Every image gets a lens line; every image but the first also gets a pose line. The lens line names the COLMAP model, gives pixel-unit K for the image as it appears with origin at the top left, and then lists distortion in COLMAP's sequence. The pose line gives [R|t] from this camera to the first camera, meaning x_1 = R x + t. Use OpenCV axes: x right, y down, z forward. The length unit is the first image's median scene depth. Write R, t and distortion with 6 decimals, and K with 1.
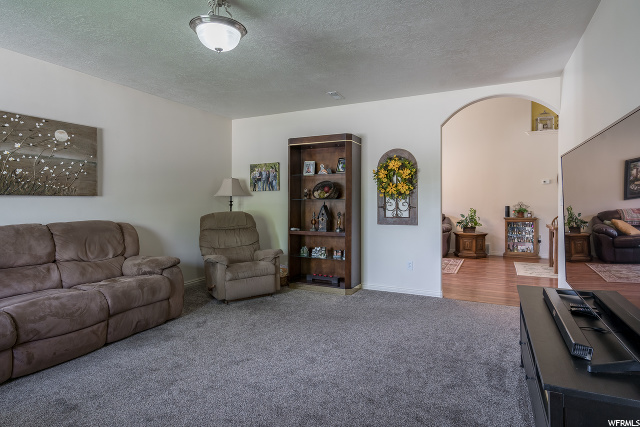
lens RADIAL K [[347.7, 0, 319.2], [0, 347.7, 208.4], [0, 0, 1]] dist [0.001457, 0.000458]
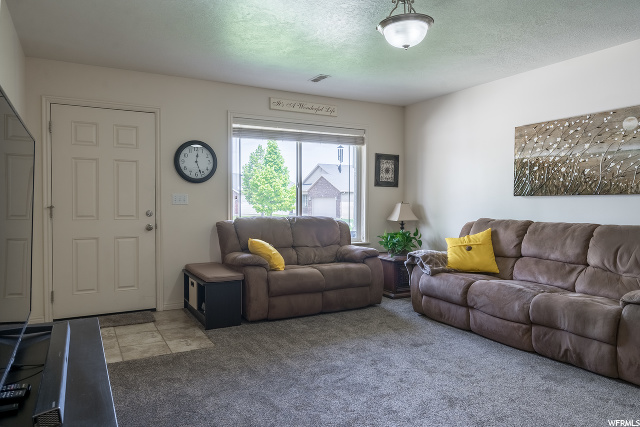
lens RADIAL K [[446.8, 0, 319.4], [0, 446.8, 213.2], [0, 0, 1]] dist [0.003125, 0.000376]
pose [[-0.575952, 0.019213, -0.817258, 0.642039], [-0.019180, 0.999131, 0.037005, -0.017600], [0.817259, 0.036988, -0.575083, 1.099377]]
